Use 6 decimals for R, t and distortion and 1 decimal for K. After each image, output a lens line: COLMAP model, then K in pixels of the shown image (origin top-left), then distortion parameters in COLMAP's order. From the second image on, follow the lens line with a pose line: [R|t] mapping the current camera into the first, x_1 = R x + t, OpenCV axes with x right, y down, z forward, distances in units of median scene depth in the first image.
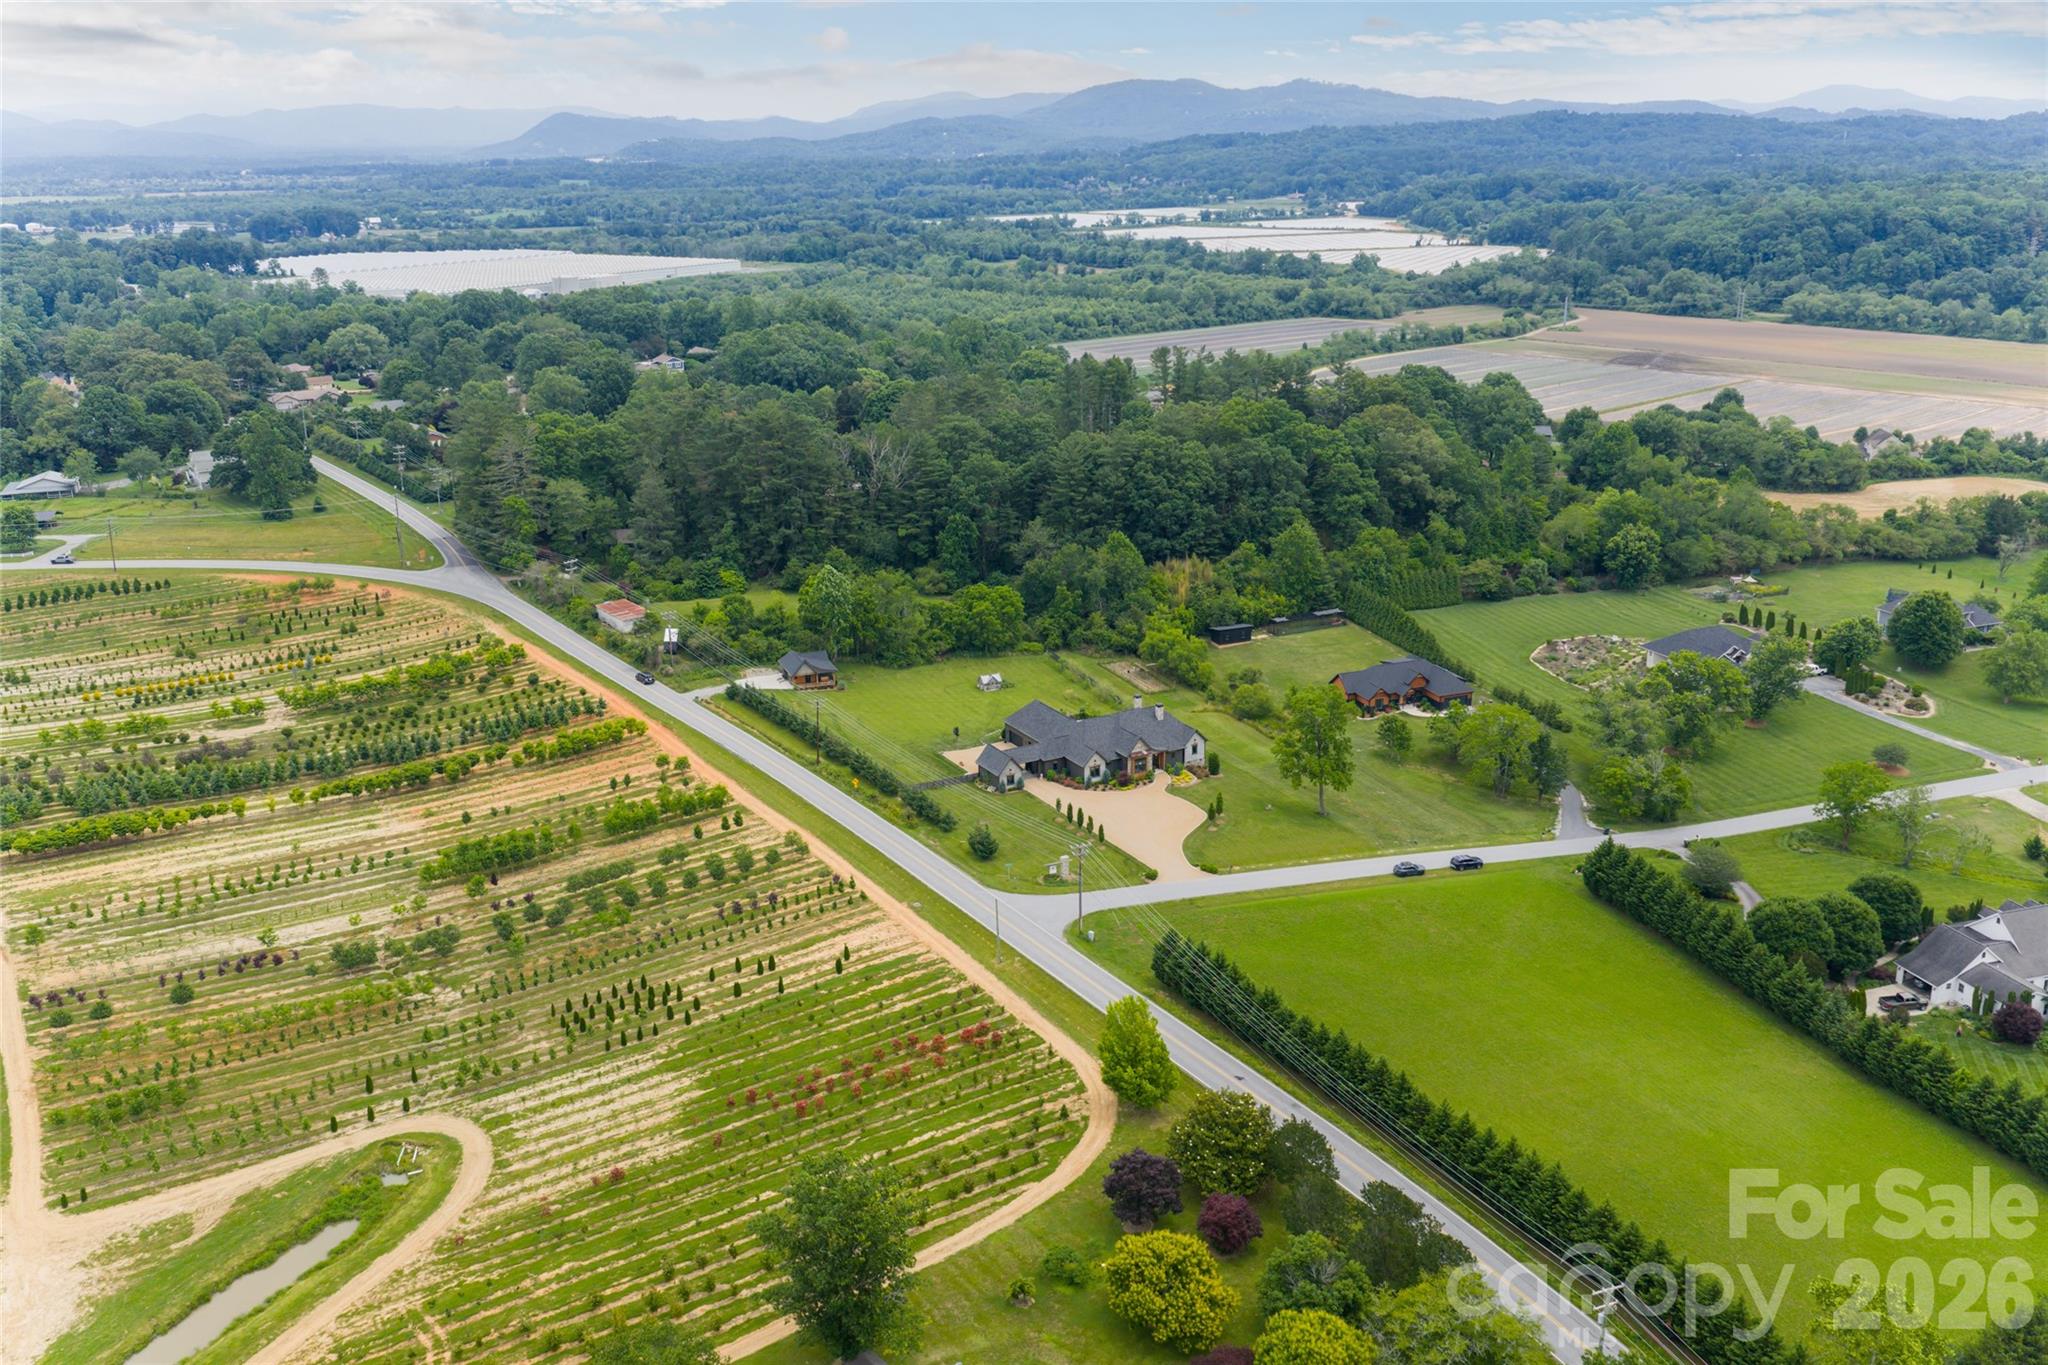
lens RADIAL K [[1746.4, 0, 1023.7], [0, 1746.4, 679.8], [0, 0, 1]] dist [0.009858, -0.004191]
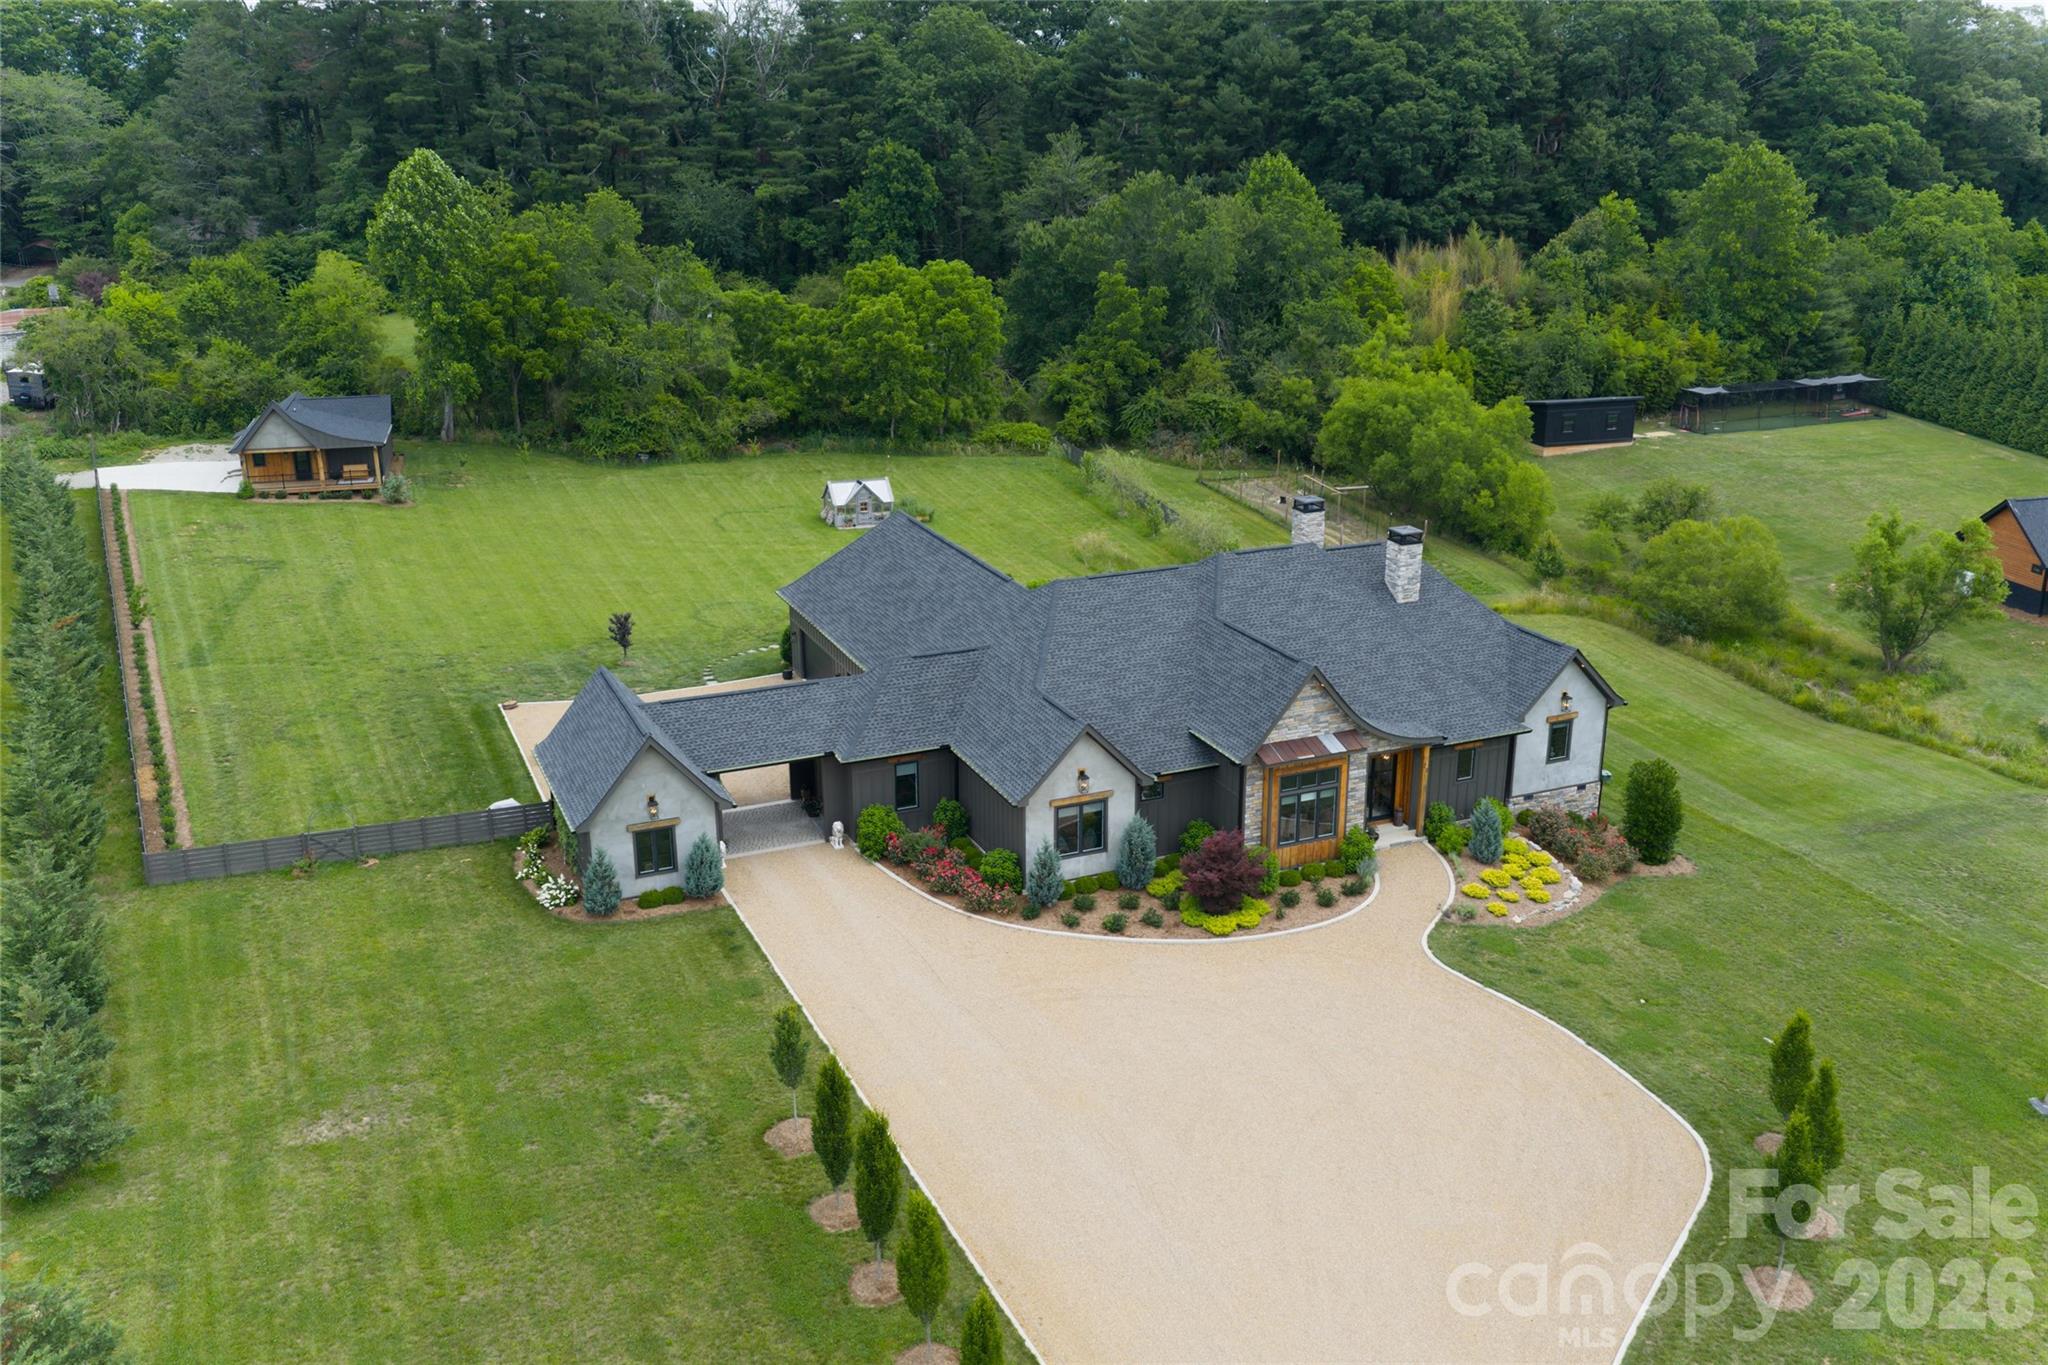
lens RADIAL K [[1746.4, 0, 1022.5], [0, 1746.4, 682.6], [0, 0, 1]] dist [0.009858, -0.004191]
pose [[0.994492, 0.043816, -0.095211, 0.042171], [-0.041941, 0.998886, 0.021606, 0.025328], [0.096052, -0.017494, 0.995223, 0.638752]]
